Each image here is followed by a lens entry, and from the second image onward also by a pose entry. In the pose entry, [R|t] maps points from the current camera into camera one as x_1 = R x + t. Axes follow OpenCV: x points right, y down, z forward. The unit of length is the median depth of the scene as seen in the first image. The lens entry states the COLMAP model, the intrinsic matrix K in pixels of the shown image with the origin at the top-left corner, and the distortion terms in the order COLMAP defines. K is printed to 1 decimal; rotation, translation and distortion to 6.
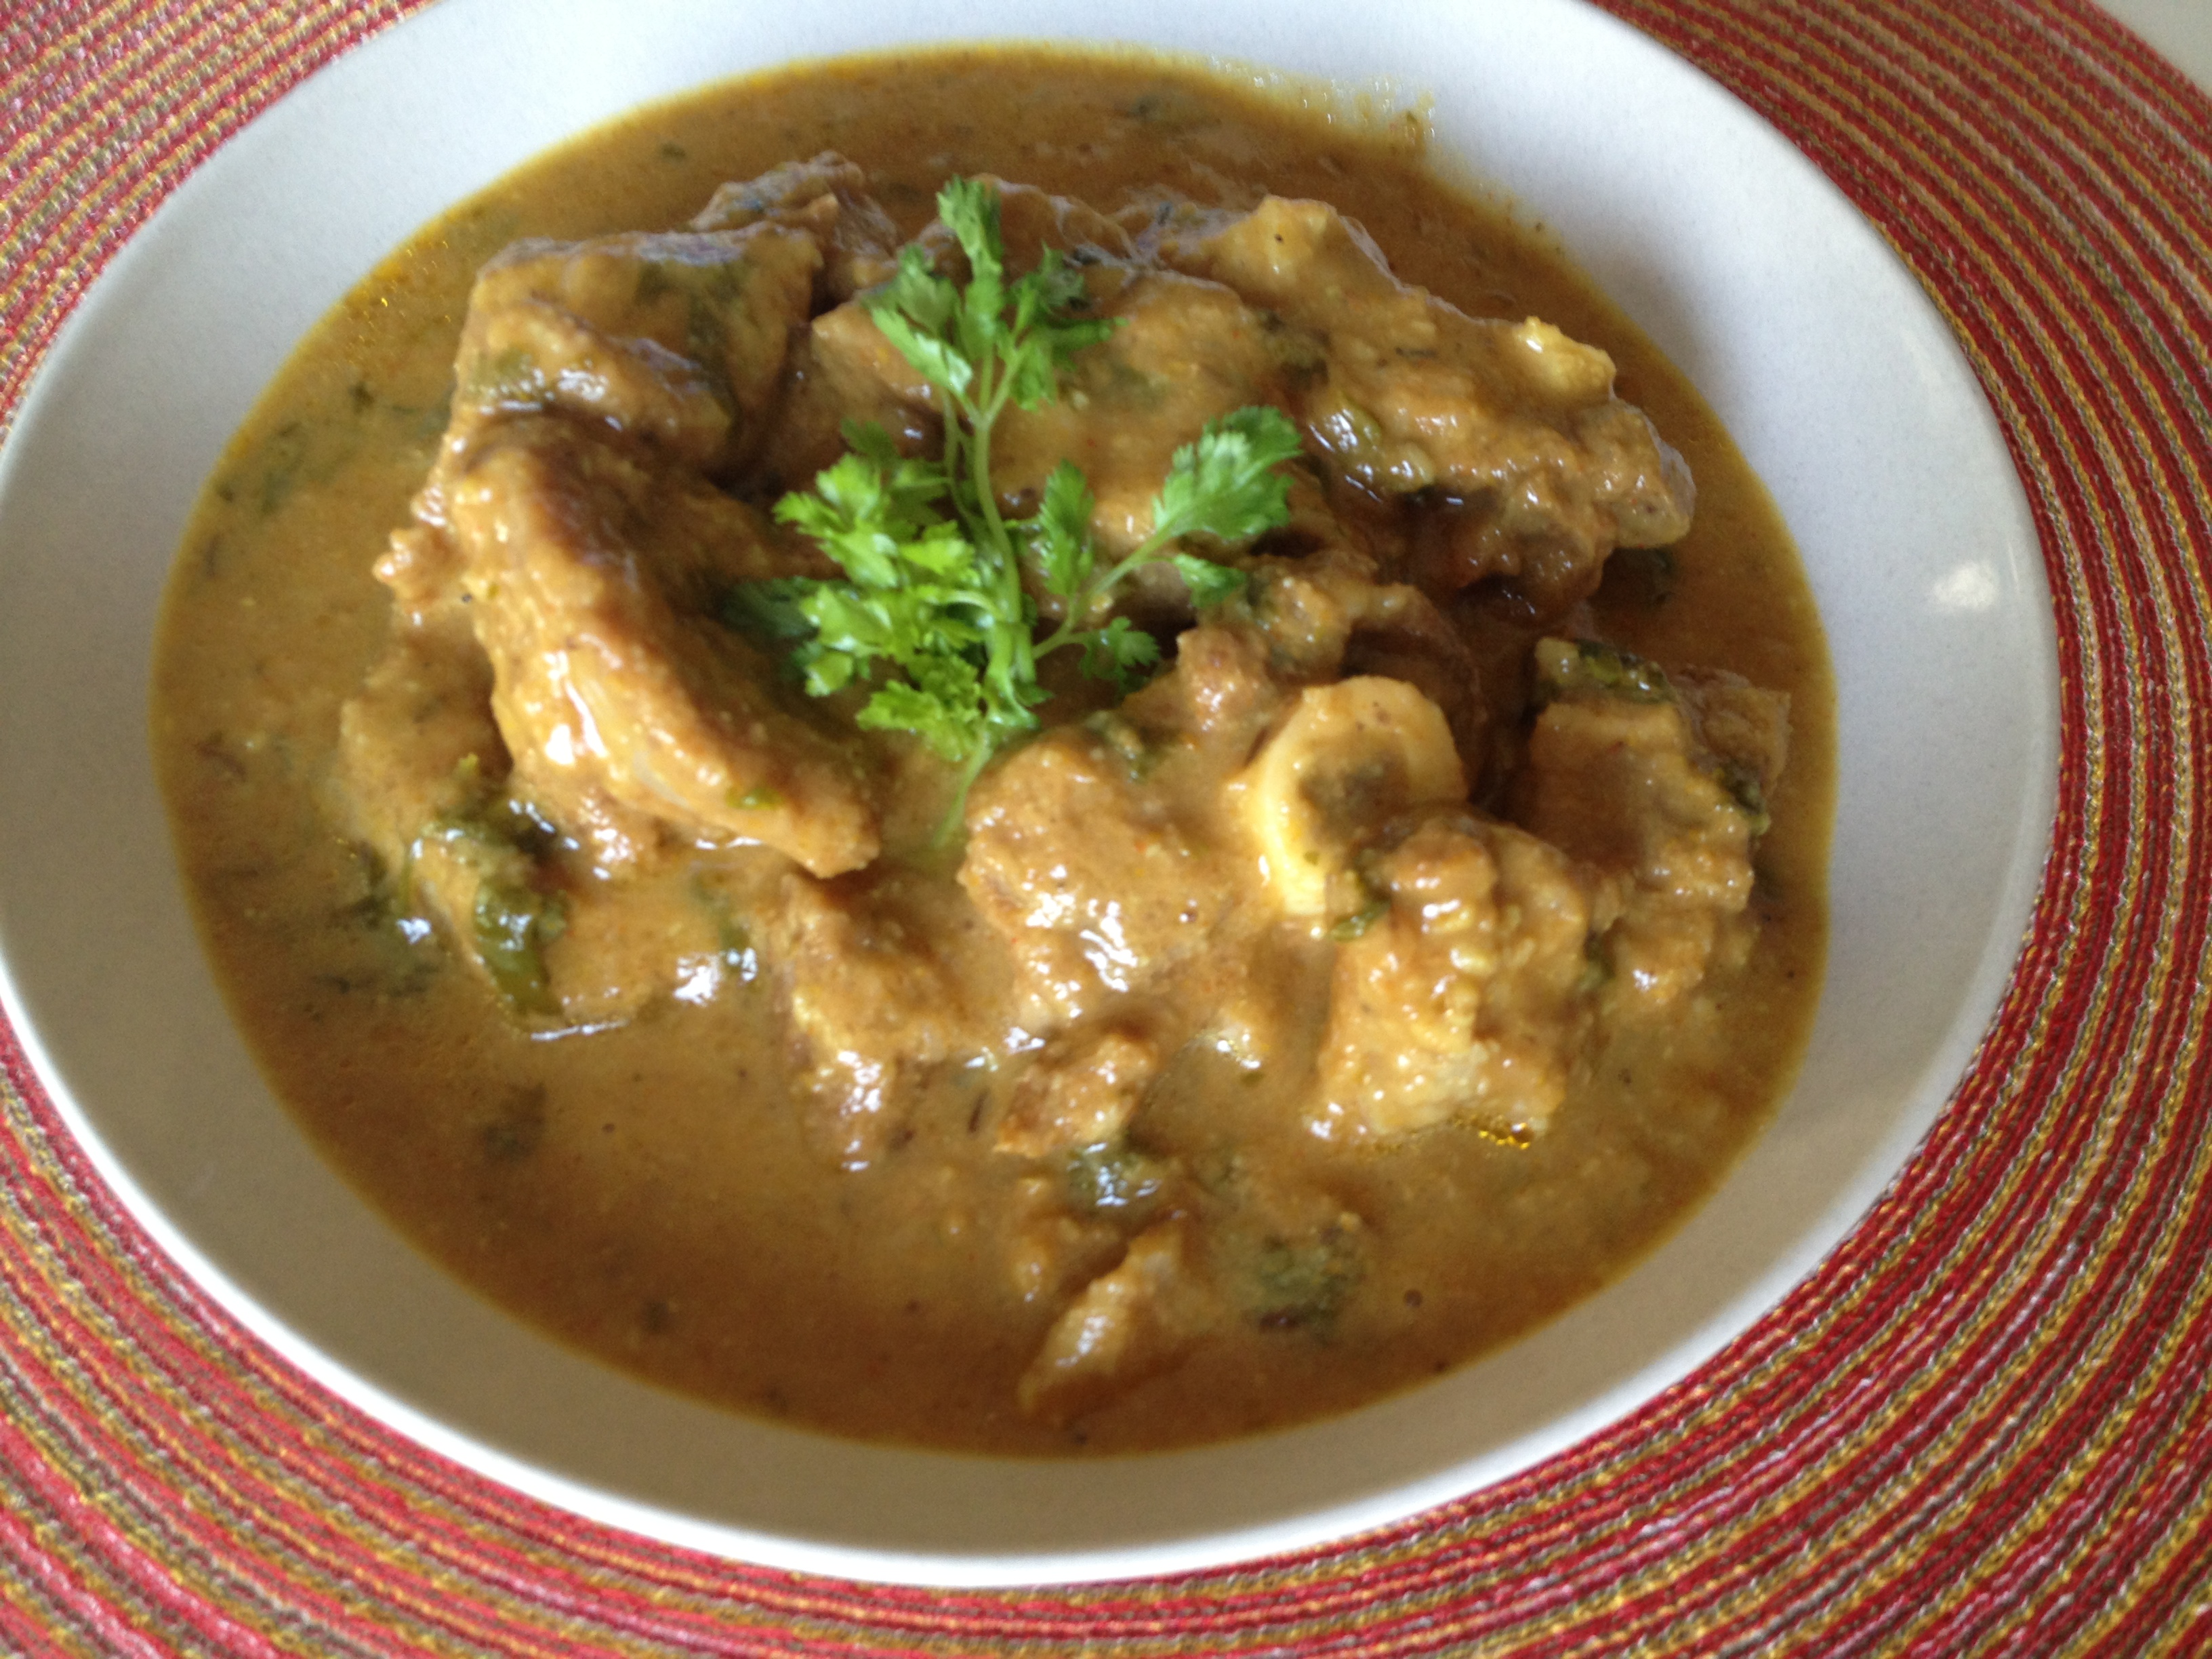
lens RADIAL K [[2175.8, 0, 1116.5], [0, 2175.8, 831.0], [0, 0, 1]] dist [0.080452, -0.235242]
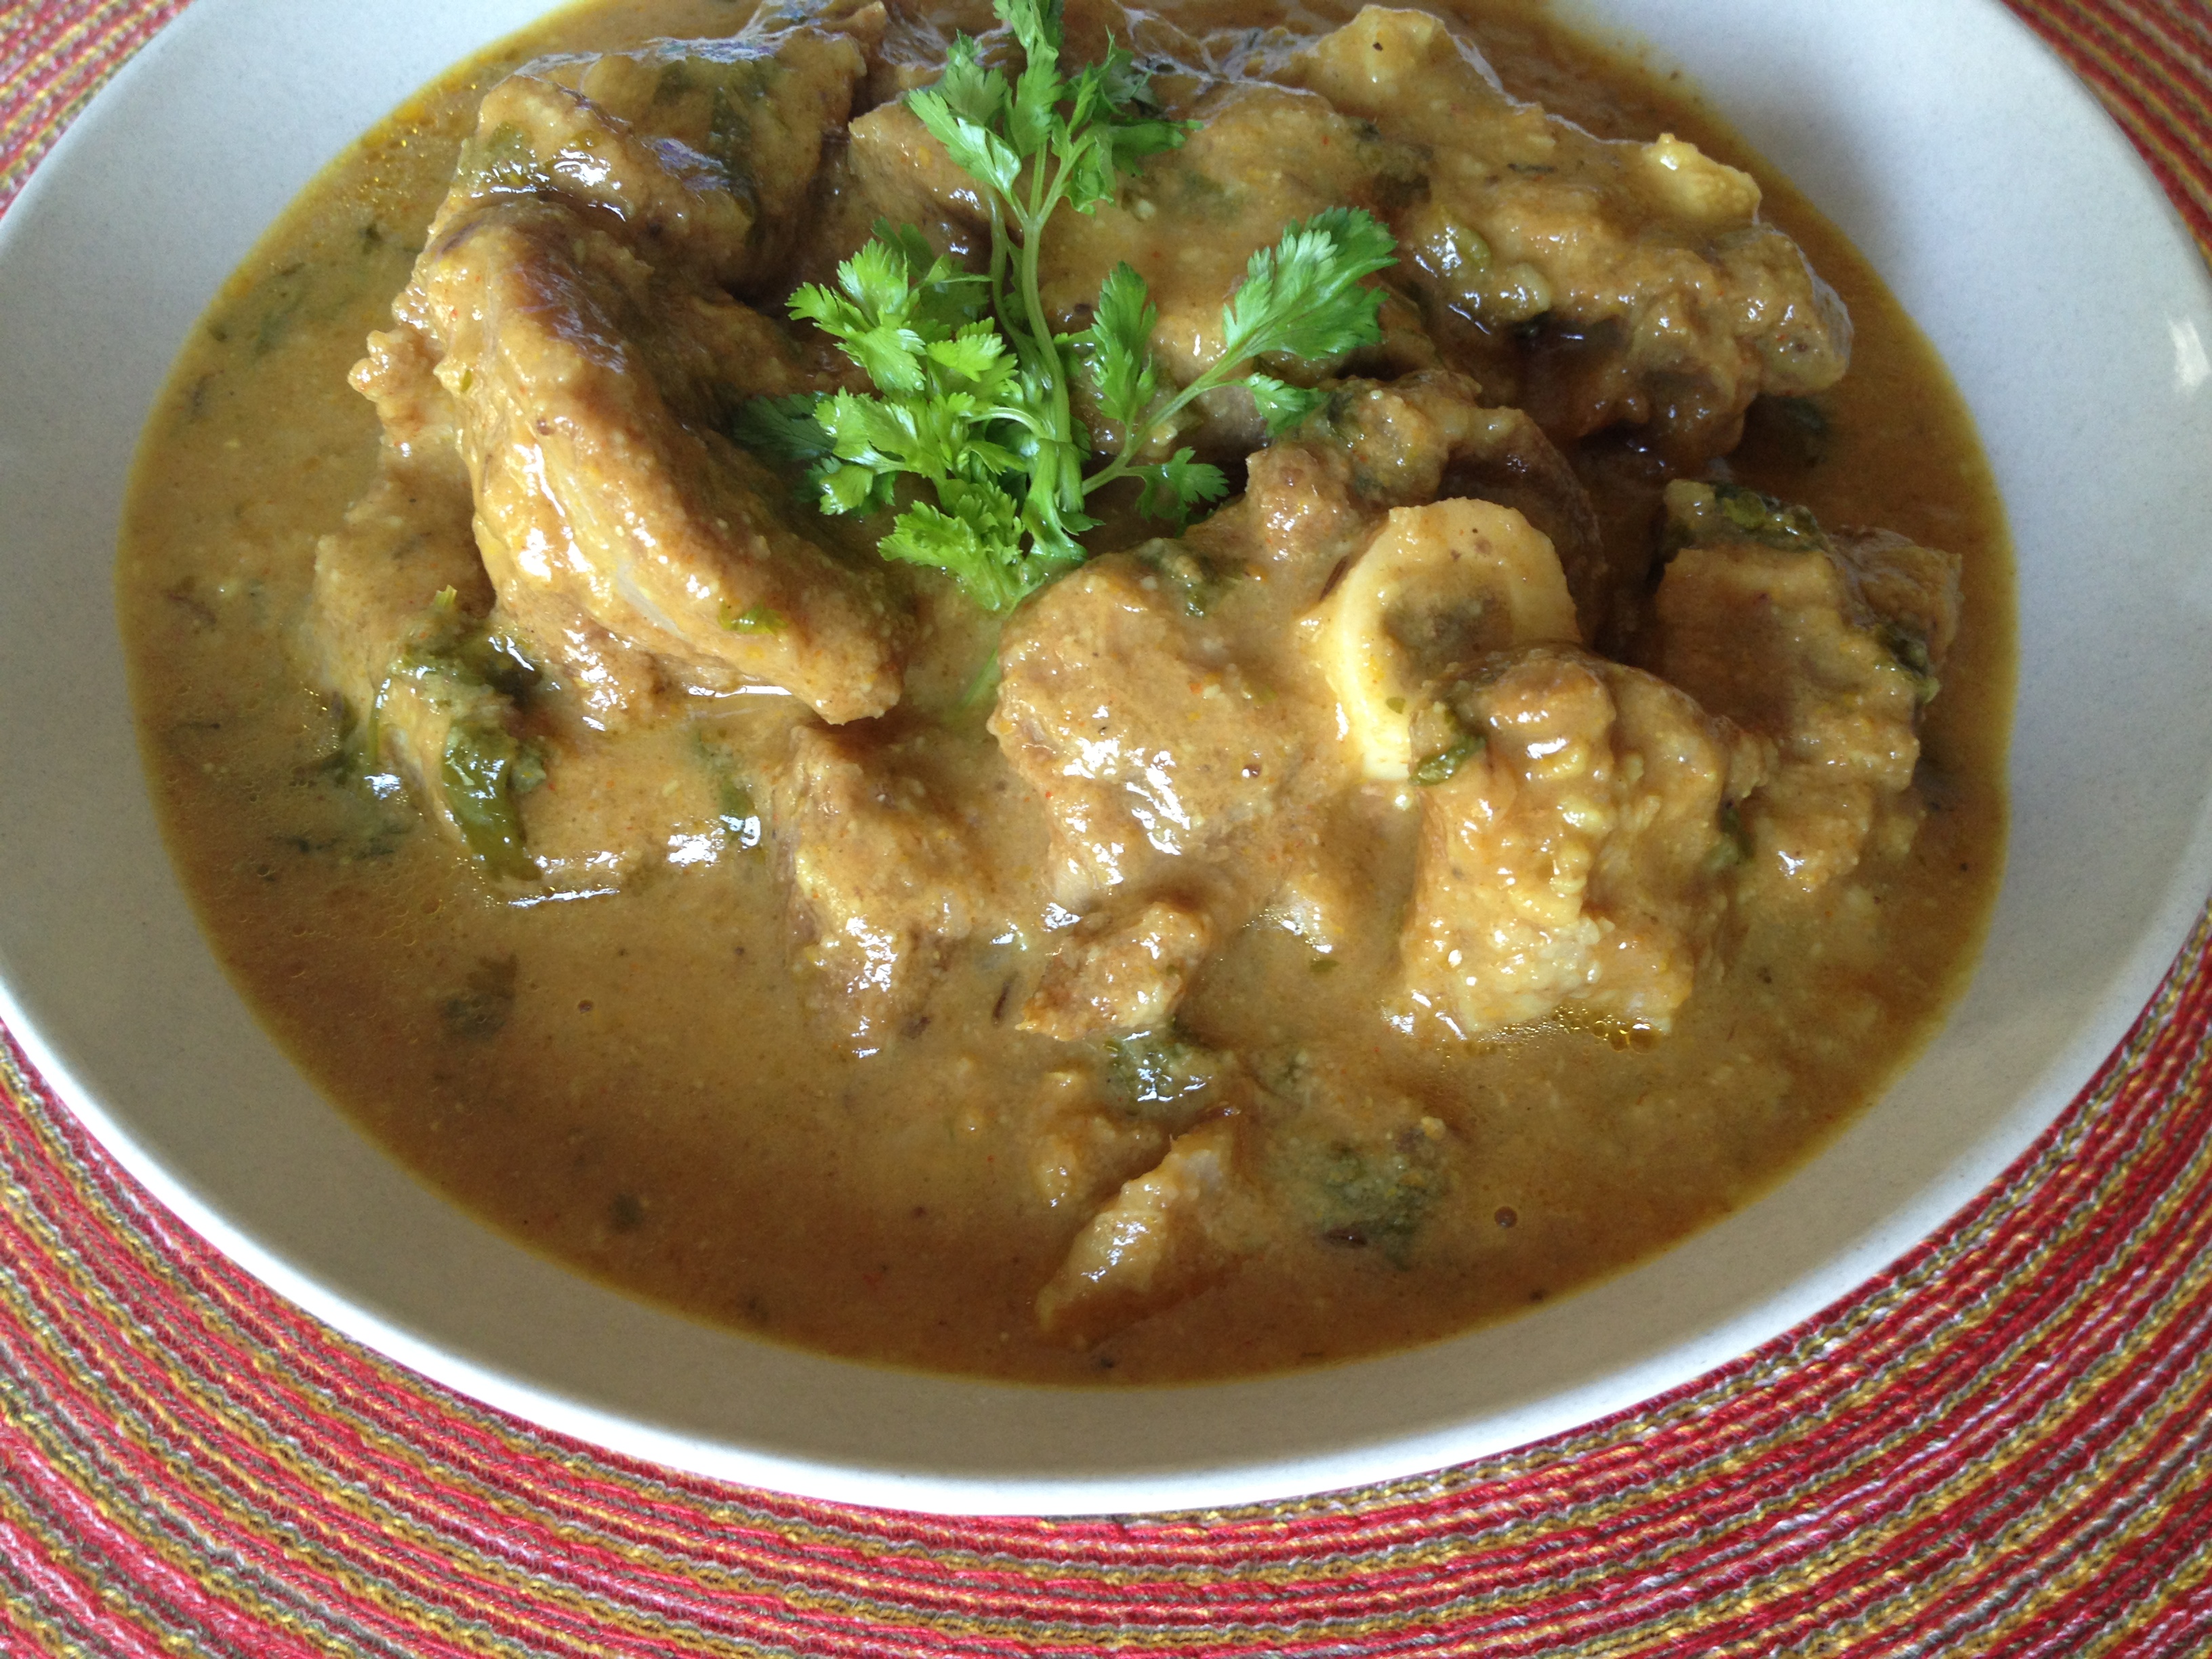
lens RADIAL K [[2196.2, 0, 1108.8], [0, 2196.2, 836.2], [0, 0, 1]] dist [0.074592, -0.247039]
pose [[0.998024, 0.018986, -0.059893, 0.027278], [-0.020969, 0.999247, -0.032657, 0.087301], [0.059228, 0.033848, 0.997670, 0.120172]]
